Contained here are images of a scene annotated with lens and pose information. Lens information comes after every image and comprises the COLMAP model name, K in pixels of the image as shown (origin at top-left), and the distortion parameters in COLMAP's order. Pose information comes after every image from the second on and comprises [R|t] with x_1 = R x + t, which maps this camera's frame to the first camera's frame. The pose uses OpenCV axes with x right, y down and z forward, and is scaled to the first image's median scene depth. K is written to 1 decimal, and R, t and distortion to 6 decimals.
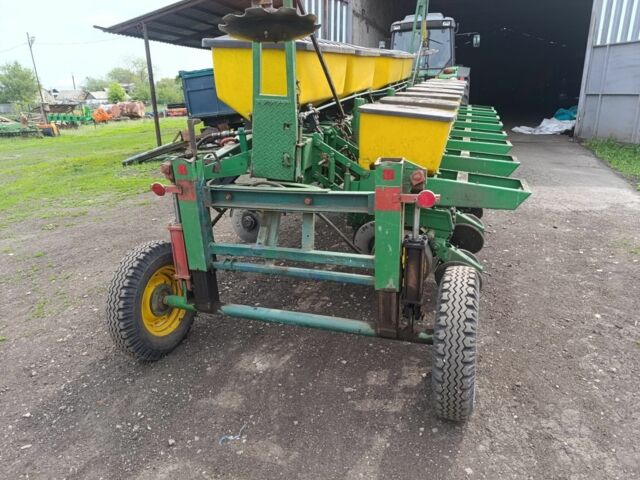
lens RADIAL K [[448.0, 0, 315.9], [0, 448.0, 237.4], [0, 0, 1]] dist [0.007647, -0.003761]
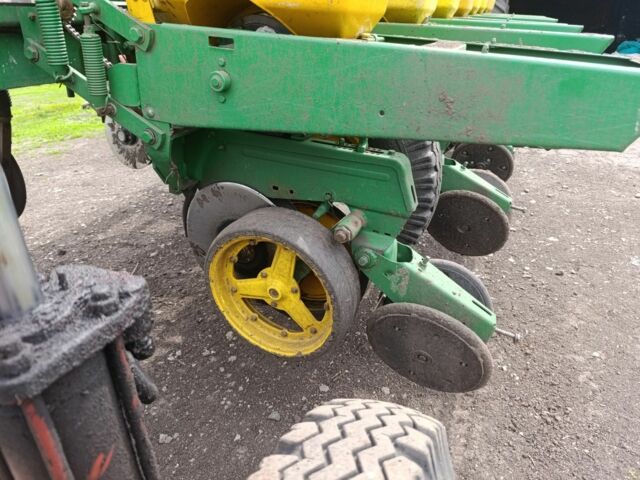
lens RADIAL K [[448.0, 0, 323.2], [0, 448.0, 241.8], [0, 0, 1]] dist [0.007647, -0.003761]
pose [[0.998594, 0.021172, -0.048594, 0.210187], [-0.016052, 0.994506, 0.103442, -0.024378], [0.050517, -0.102516, 0.993448, 0.541408]]
